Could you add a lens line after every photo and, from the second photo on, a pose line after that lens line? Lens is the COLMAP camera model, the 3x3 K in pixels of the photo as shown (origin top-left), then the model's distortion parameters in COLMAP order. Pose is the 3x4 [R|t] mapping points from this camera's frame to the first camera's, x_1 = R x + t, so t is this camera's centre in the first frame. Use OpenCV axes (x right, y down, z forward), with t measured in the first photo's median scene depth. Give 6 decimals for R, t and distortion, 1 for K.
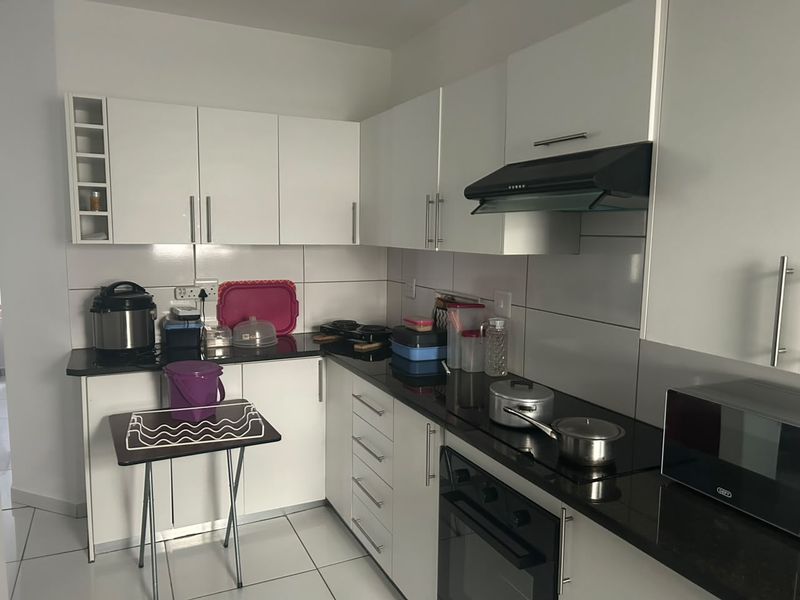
lens RADIAL K [[595.8, 0, 398.0], [0, 595.8, 297.3], [0, 0, 1]] dist [0.049248, -0.050794]
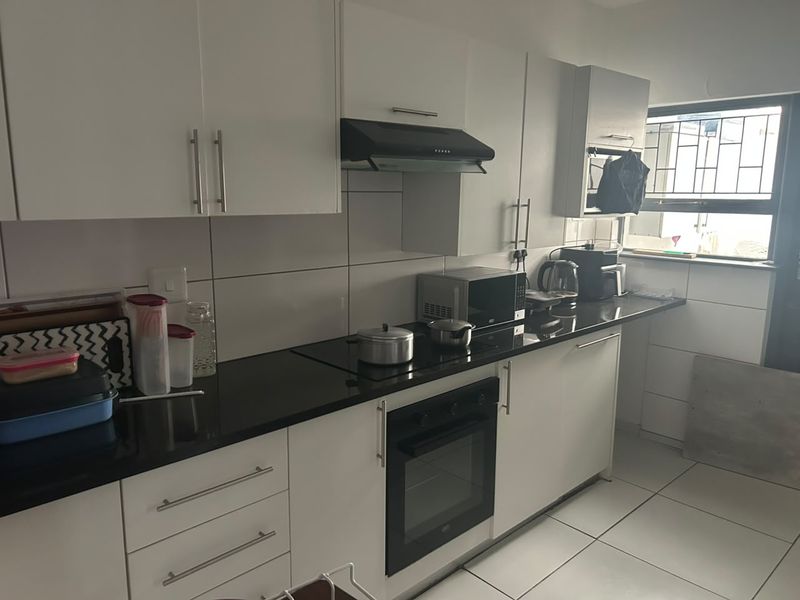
lens RADIAL K [[595.8, 0, 398.0], [0, 595.8, 297.3], [0, 0, 1]] dist [0.049248, -0.050794]
pose [[-0.300410, -0.176072, 0.937418, -0.927827], [0.094503, 0.972484, 0.212944, -0.162966], [-0.949117, 0.152559, -0.275504, 1.446628]]
